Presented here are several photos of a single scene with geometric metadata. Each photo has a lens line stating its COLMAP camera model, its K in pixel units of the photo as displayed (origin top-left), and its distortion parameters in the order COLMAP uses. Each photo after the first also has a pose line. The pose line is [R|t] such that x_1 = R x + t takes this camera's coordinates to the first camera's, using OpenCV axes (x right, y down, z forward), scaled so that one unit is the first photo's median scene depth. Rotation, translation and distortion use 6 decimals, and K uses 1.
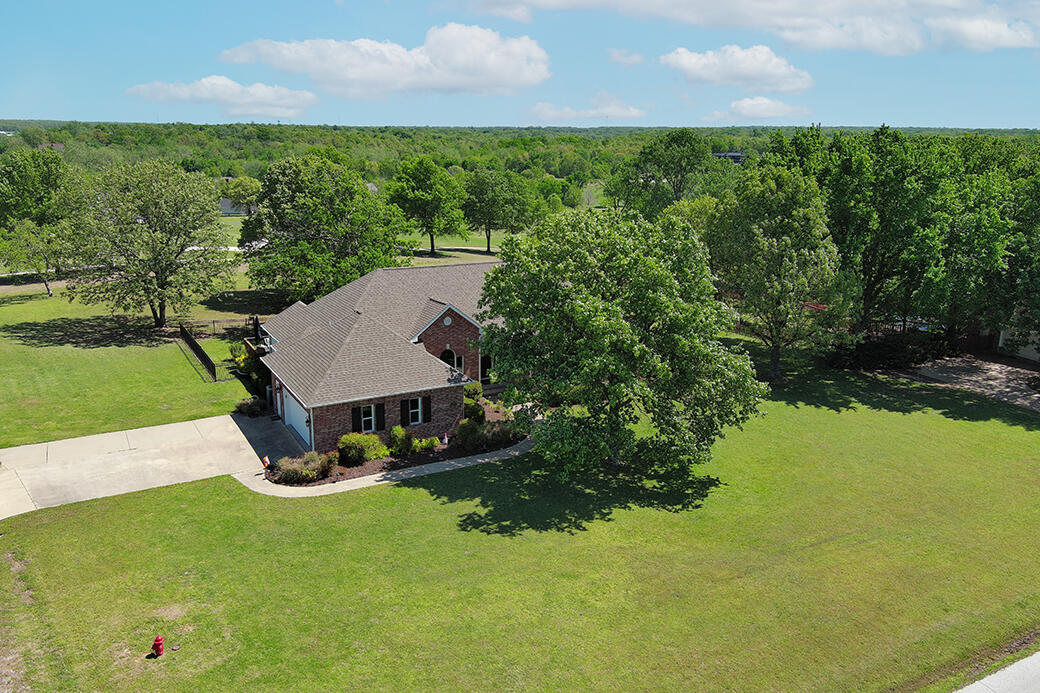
lens RADIAL K [[862.7, 0, 520.0], [0, 862.7, 346.5], [0, 0, 1]] dist [0.094780, -0.001830]
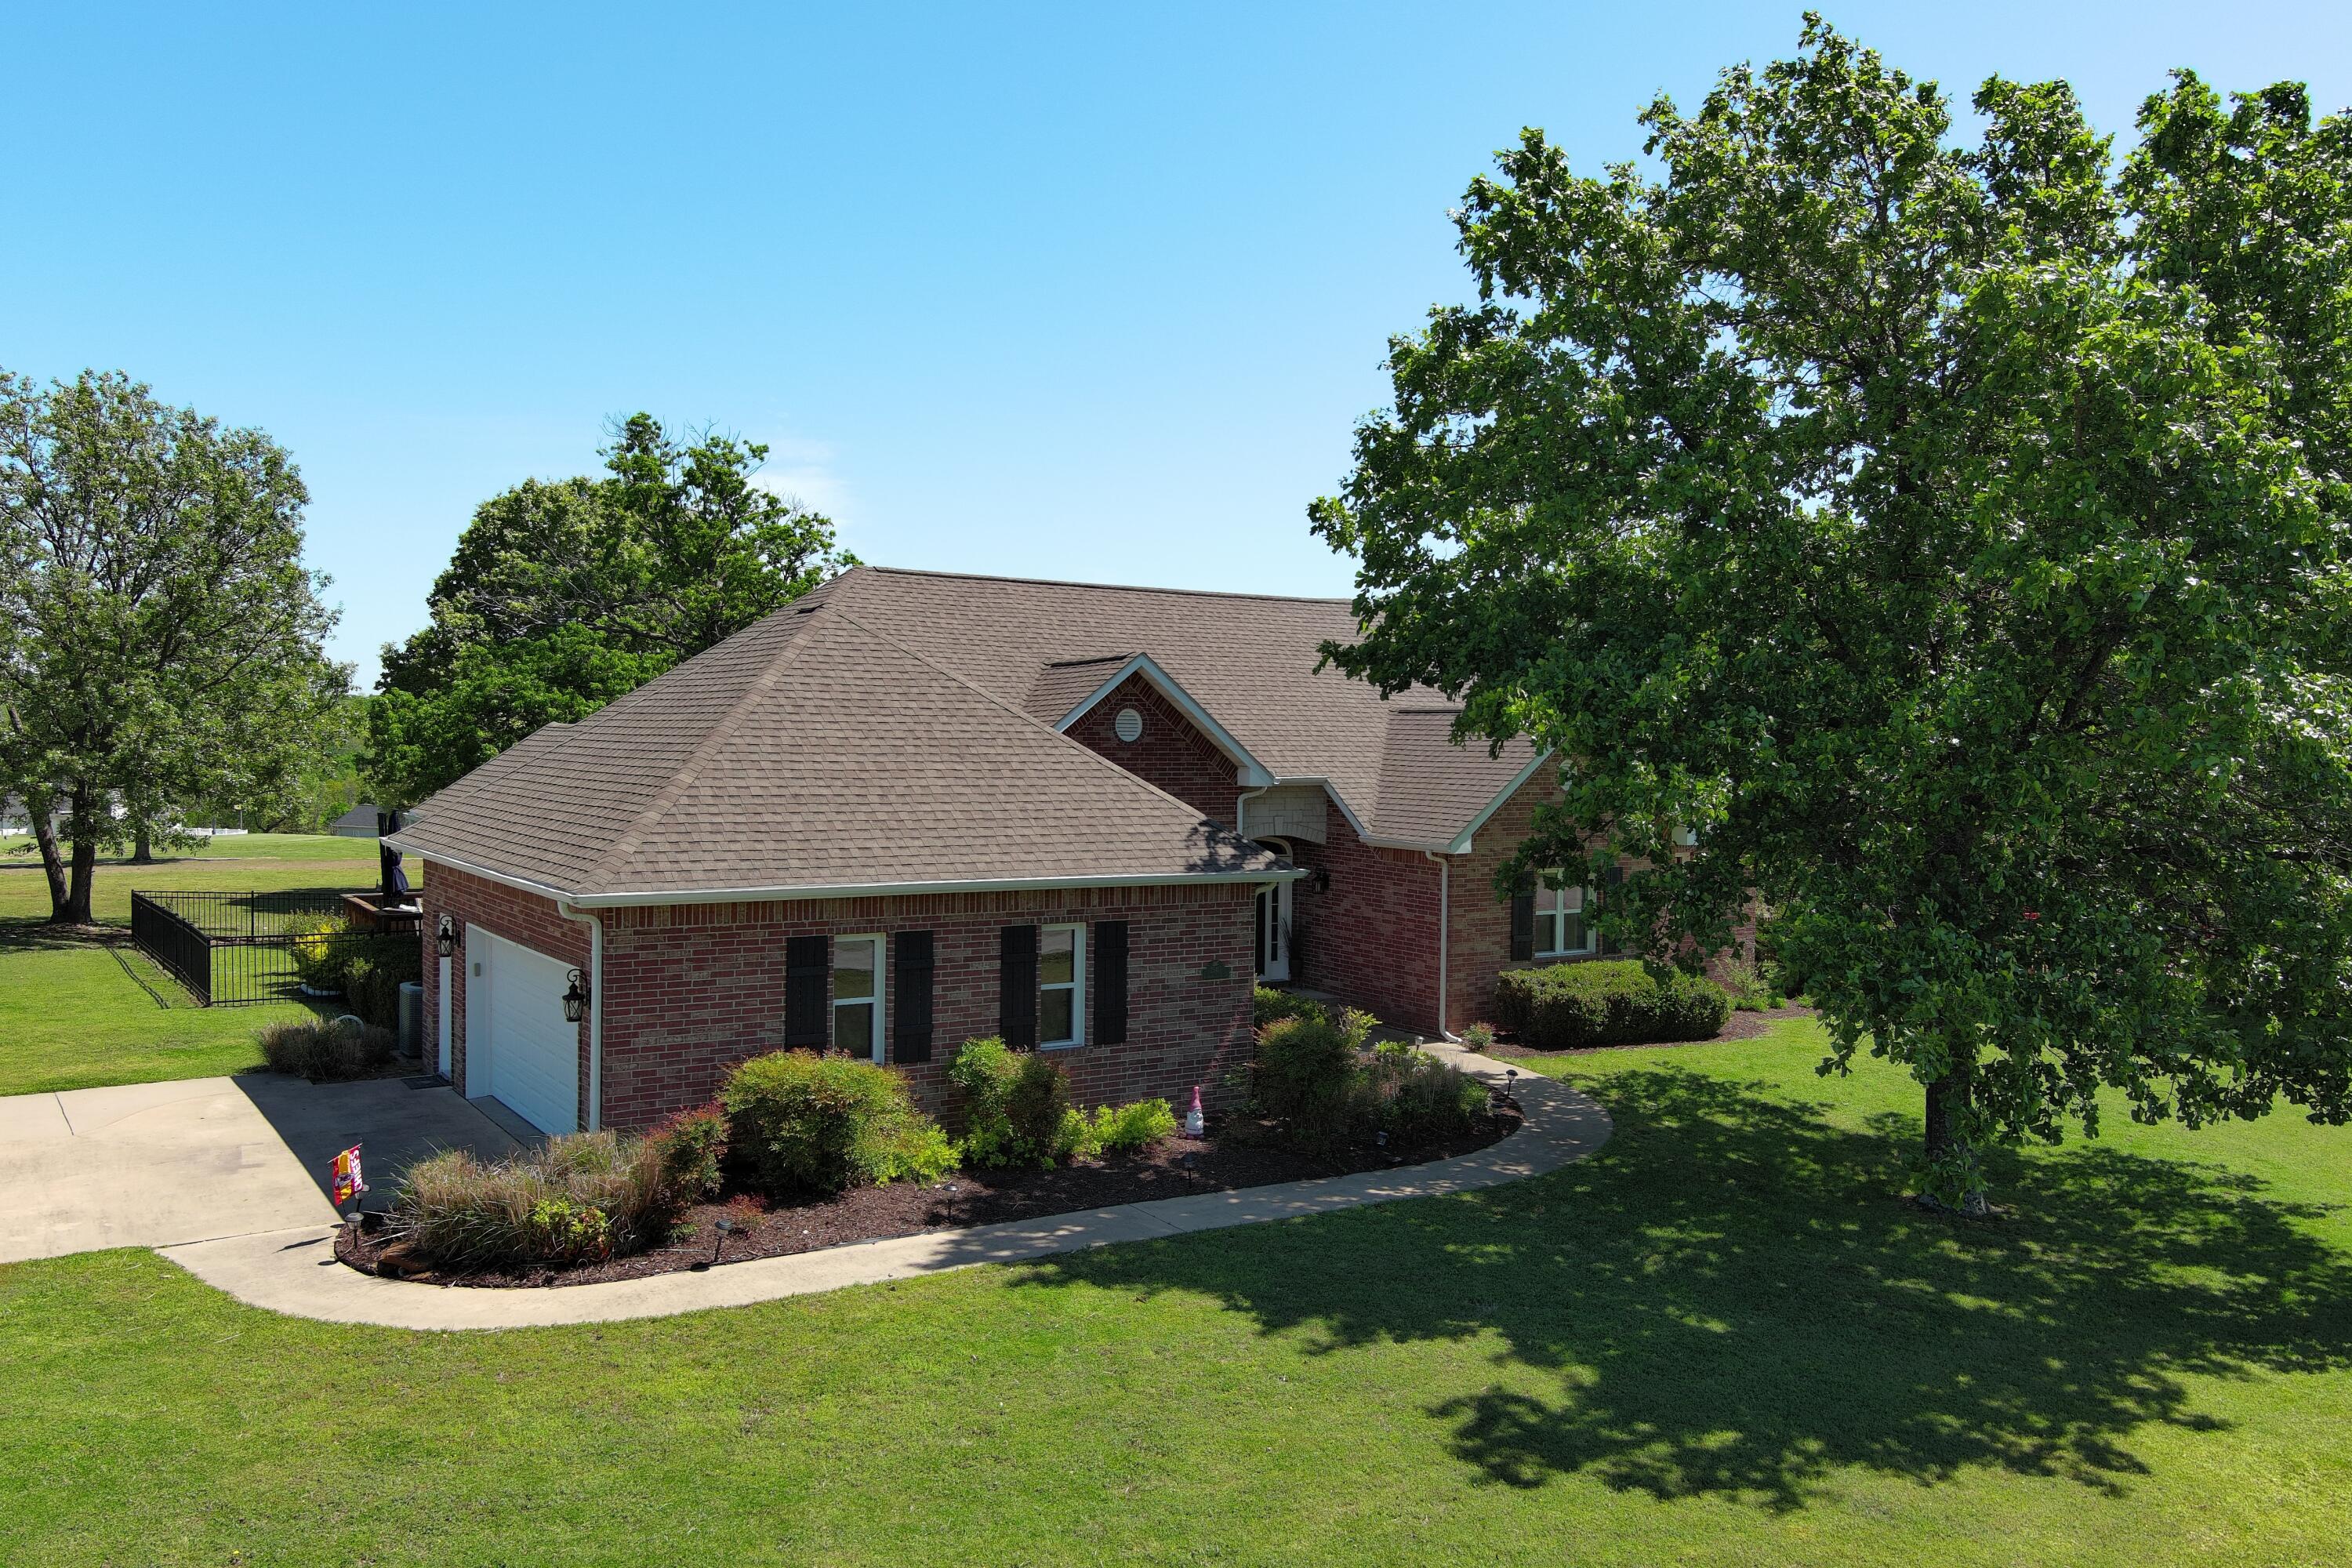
lens RADIAL K [[1853.9, 0, 1176.0], [0, 1853.9, 784.0], [0, 0, 1]] dist [0.014901, -0.007329]
pose [[0.996706, 0.004436, 0.080983, -0.138035], [0.014754, 0.971926, -0.234826, 0.144551], [-0.079751, 0.235247, 0.968658, 0.550270]]
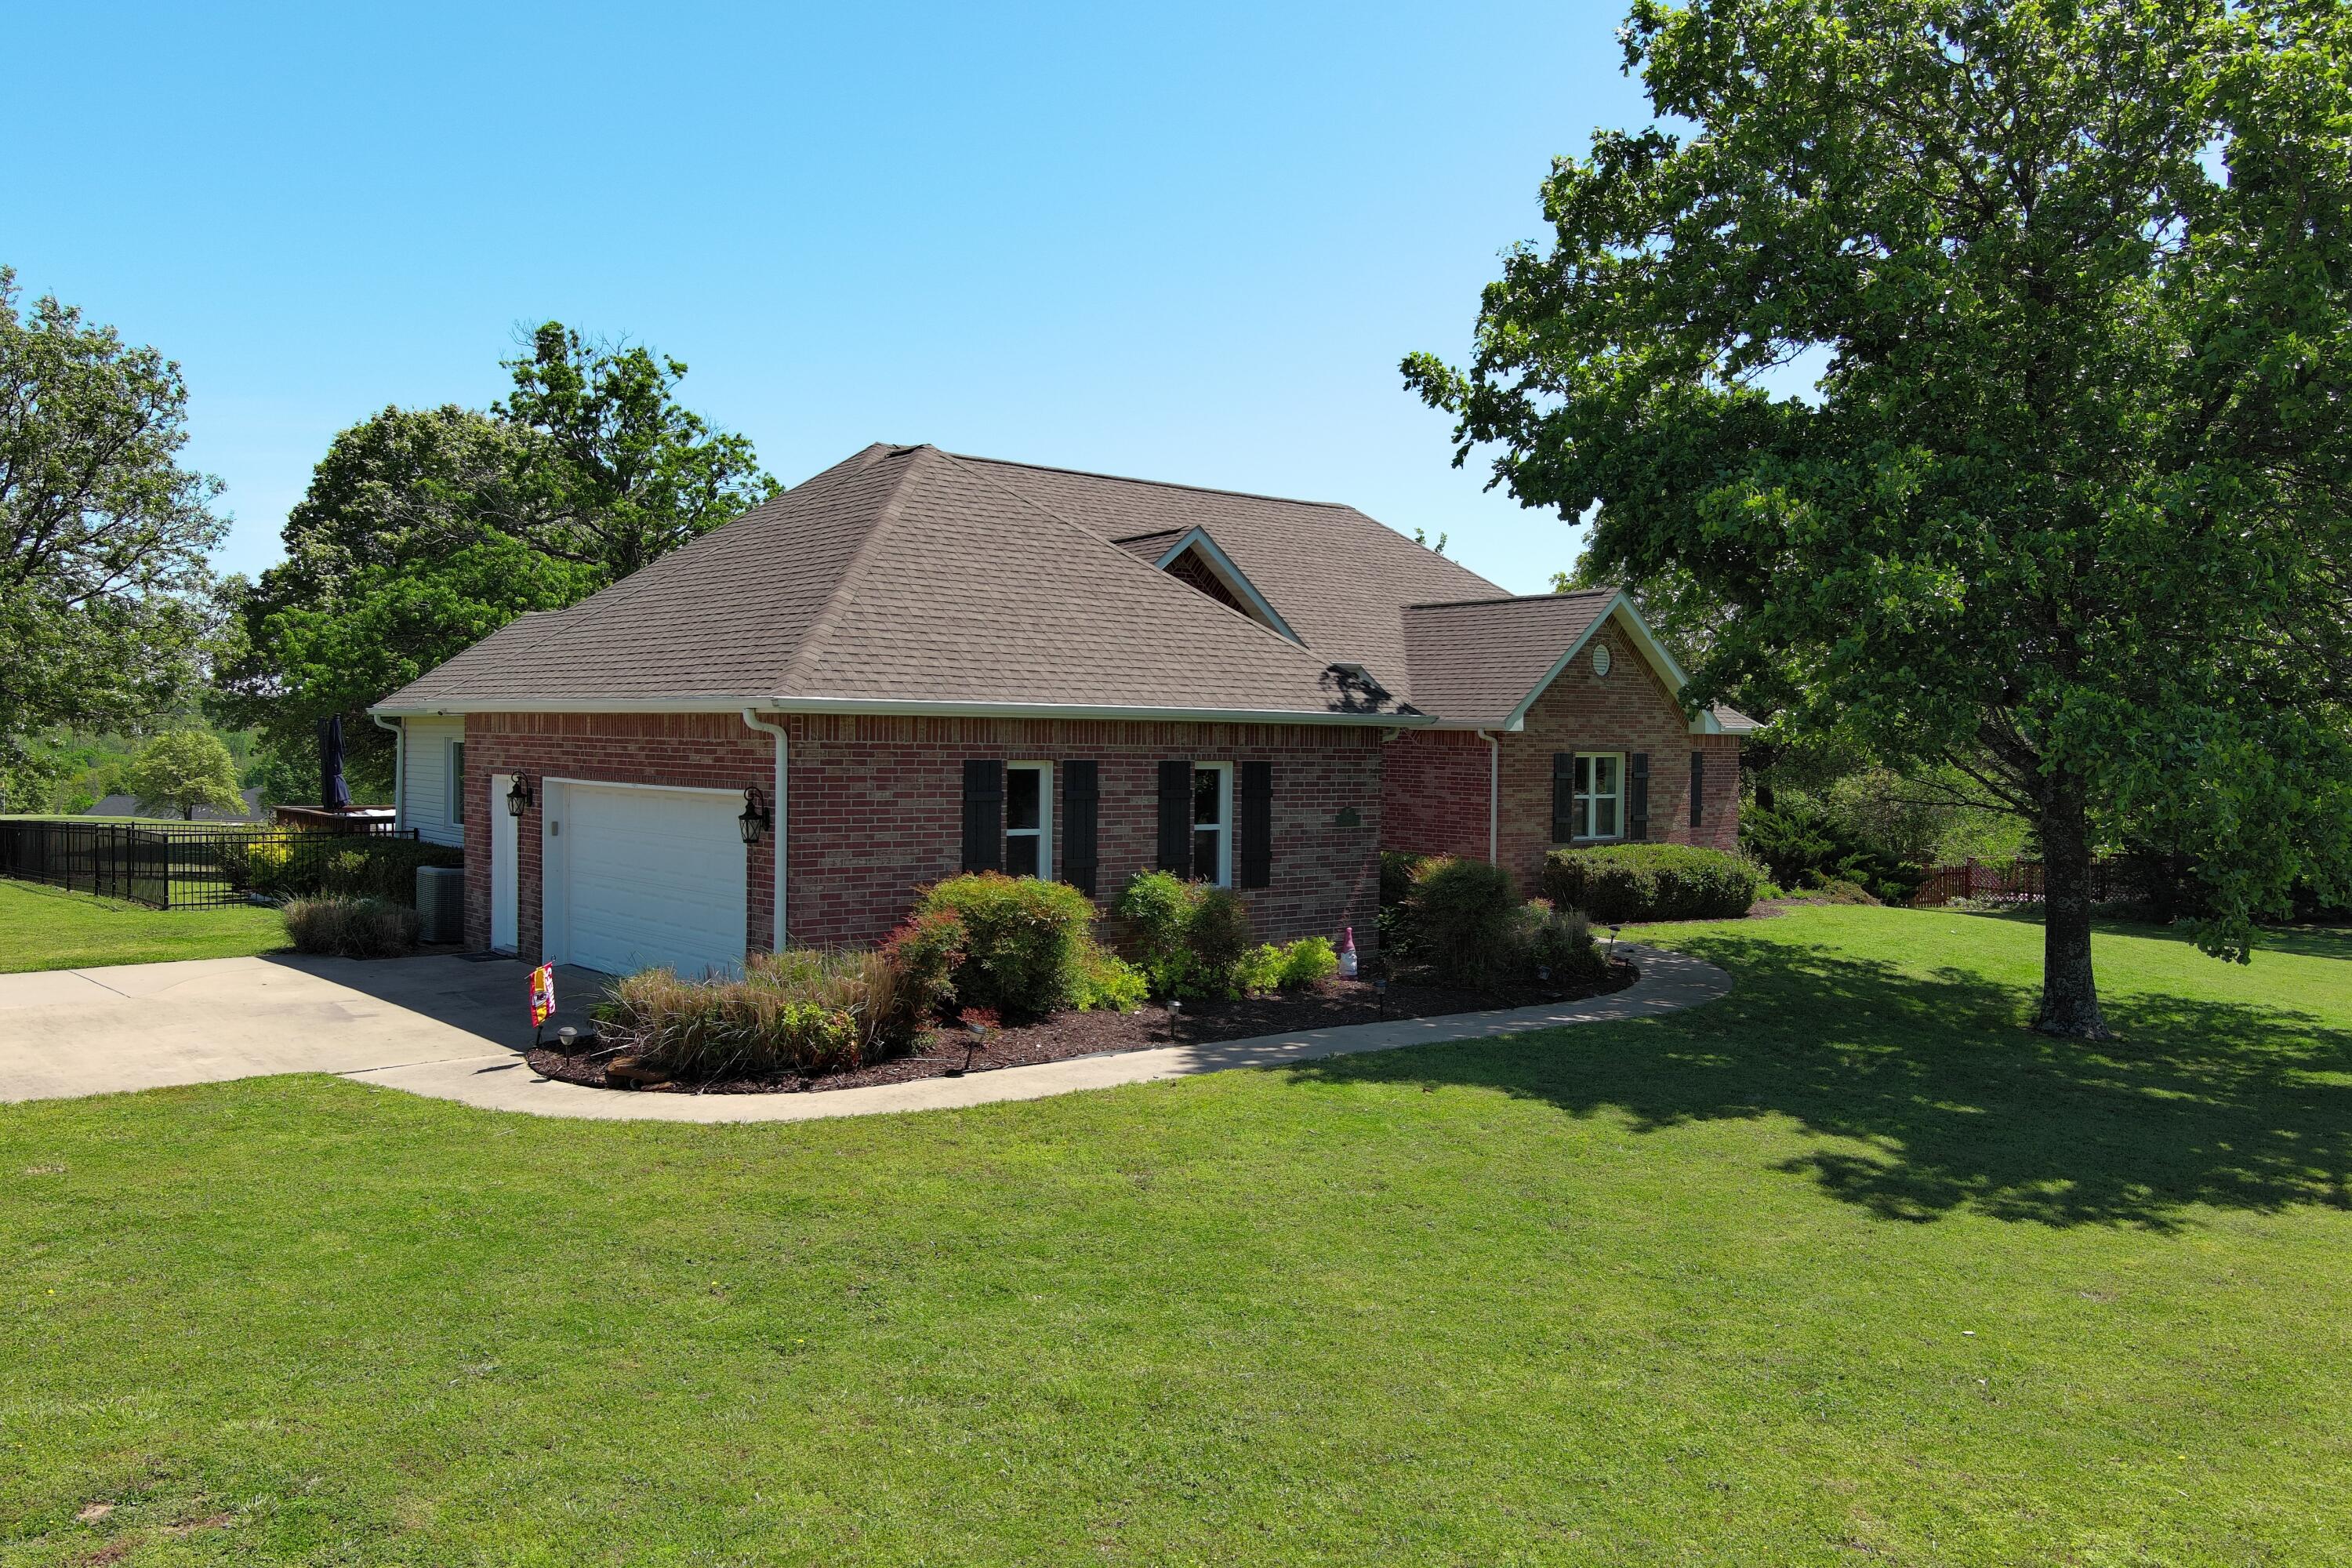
lens RADIAL K [[1853.9, 0, 1176.0], [0, 1853.9, 784.0], [0, 0, 1]] dist [0.014901, -0.007329]
pose [[0.979142, -0.000533, 0.203175, -0.236712], [0.048888, 0.971234, -0.233056, 0.181788], [-0.197206, 0.238128, 0.951002, 0.589362]]
